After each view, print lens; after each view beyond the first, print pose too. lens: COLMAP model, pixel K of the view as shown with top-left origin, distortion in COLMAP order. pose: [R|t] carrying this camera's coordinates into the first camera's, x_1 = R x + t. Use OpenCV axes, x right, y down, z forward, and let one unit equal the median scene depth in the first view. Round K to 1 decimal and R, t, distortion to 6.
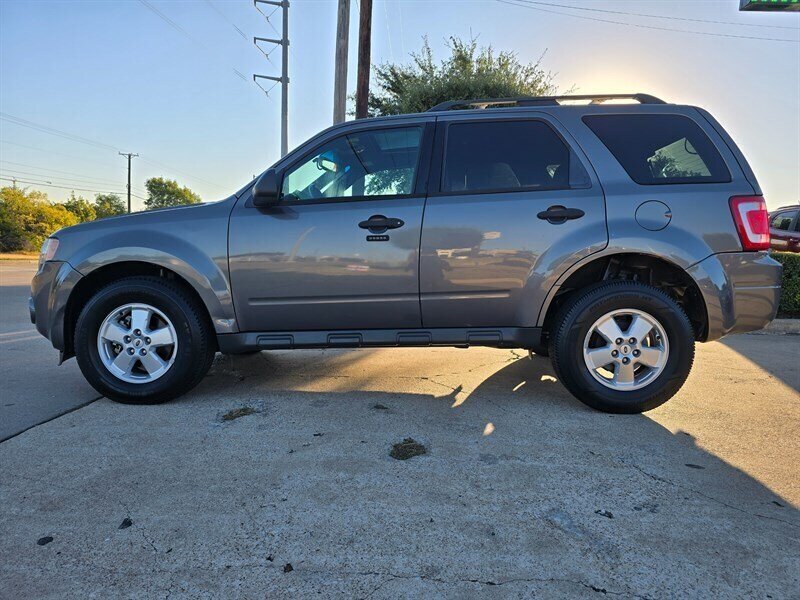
lens RADIAL K [[533.9, 0, 404.7], [0, 533.9, 288.8], [0, 0, 1]] dist [0.054705, -0.048102]
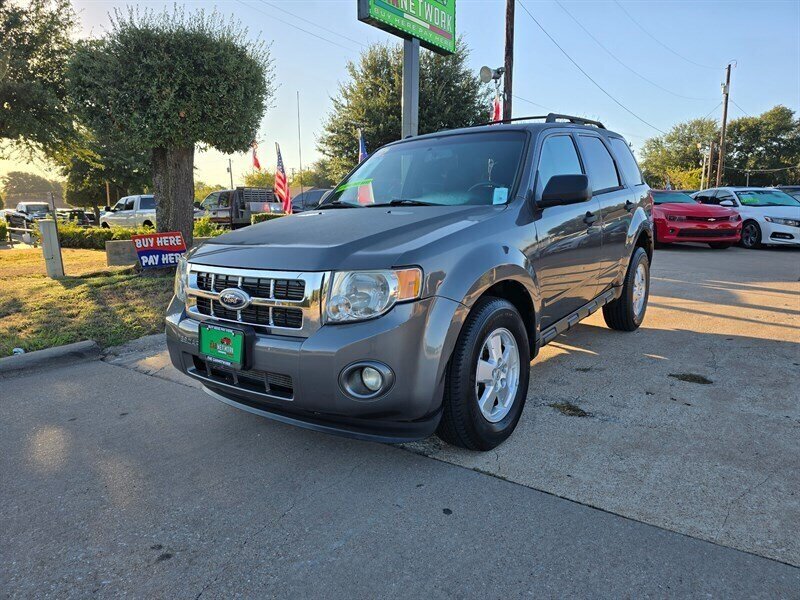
lens RADIAL K [[533.9, 0, 404.7], [0, 533.9, 288.8], [0, 0, 1]] dist [0.054705, -0.048102]
pose [[0.557383, -0.156769, 0.815320, -1.289780], [0.092200, 0.987625, 0.126869, -0.159147], [-0.825120, 0.004458, 0.564940, 0.668008]]
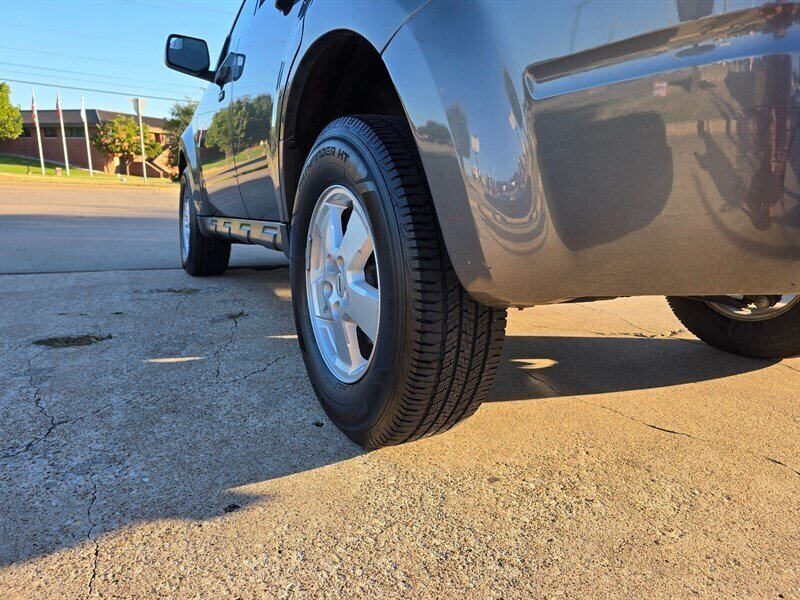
lens RADIAL K [[542.0, 0, 398.9], [0, 542.0, 267.1], [0, 0, 1]] dist [0.049646, -0.046472]
pose [[0.504729, 0.119326, -0.854991, 0.798737], [-0.080156, 0.992600, 0.091213, 0.056359], [0.859549, 0.022495, 0.510559, 0.819983]]
